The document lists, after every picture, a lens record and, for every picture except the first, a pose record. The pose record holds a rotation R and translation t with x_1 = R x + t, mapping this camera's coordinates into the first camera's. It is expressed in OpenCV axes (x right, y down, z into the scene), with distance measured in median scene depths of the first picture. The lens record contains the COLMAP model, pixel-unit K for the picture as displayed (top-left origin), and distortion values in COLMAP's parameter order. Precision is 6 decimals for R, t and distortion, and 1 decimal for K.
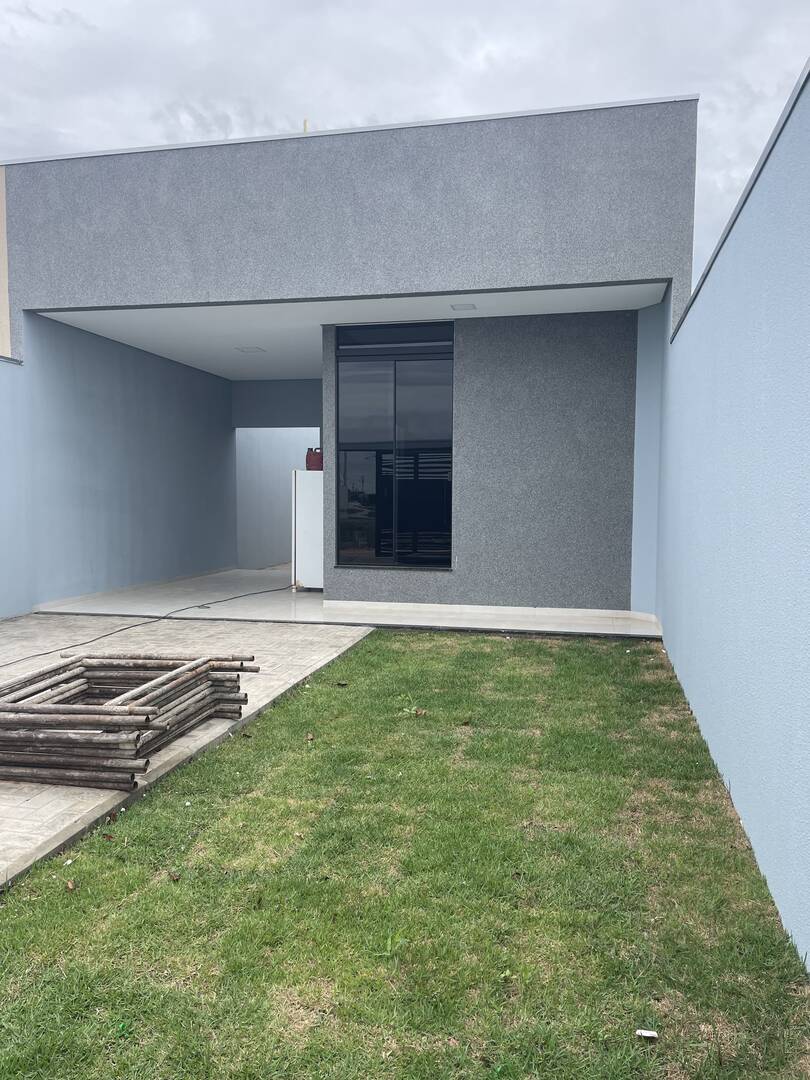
lens RADIAL K [[818.3, 0, 402.4], [0, 818.3, 546.9], [0, 0, 1]] dist [0.099254, -0.119402]
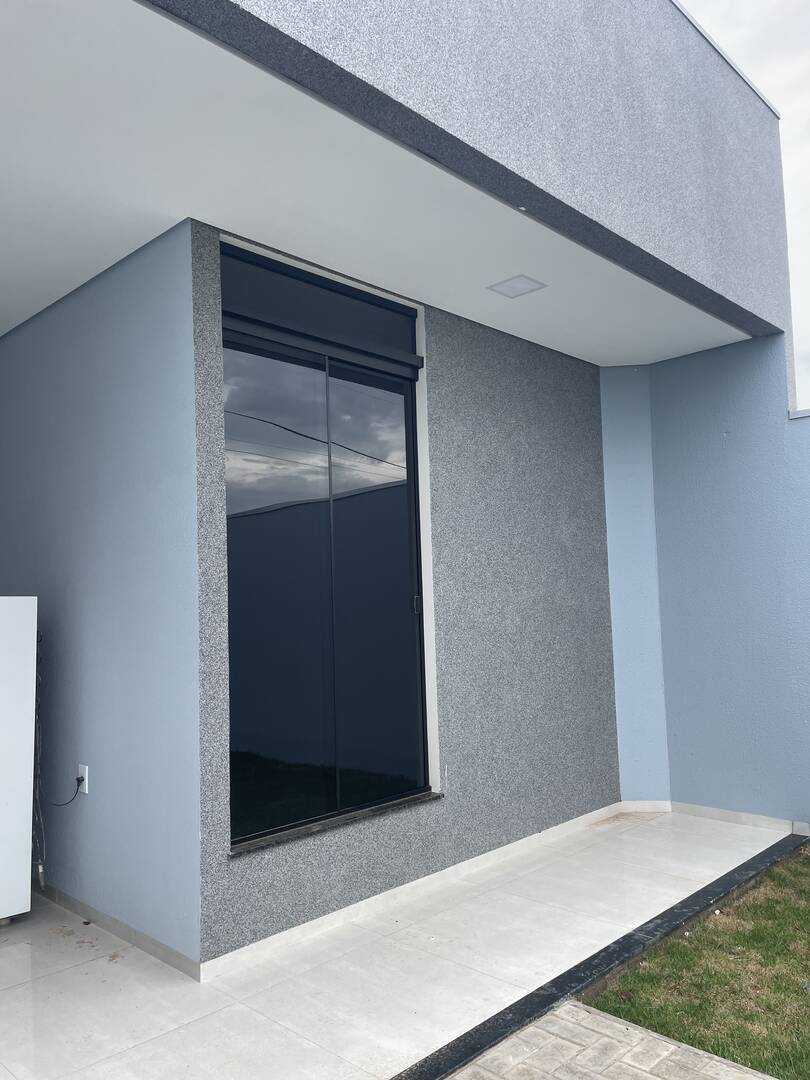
lens RADIAL K [[818.3, 0, 402.4], [0, 818.3, 546.9], [0, 0, 1]] dist [0.099254, -0.119402]
pose [[0.516564, 0.039537, 0.855335, -0.398740], [0.083222, 0.991886, -0.096109, -0.077706], [-0.852195, 0.120829, 0.509082, 0.788333]]
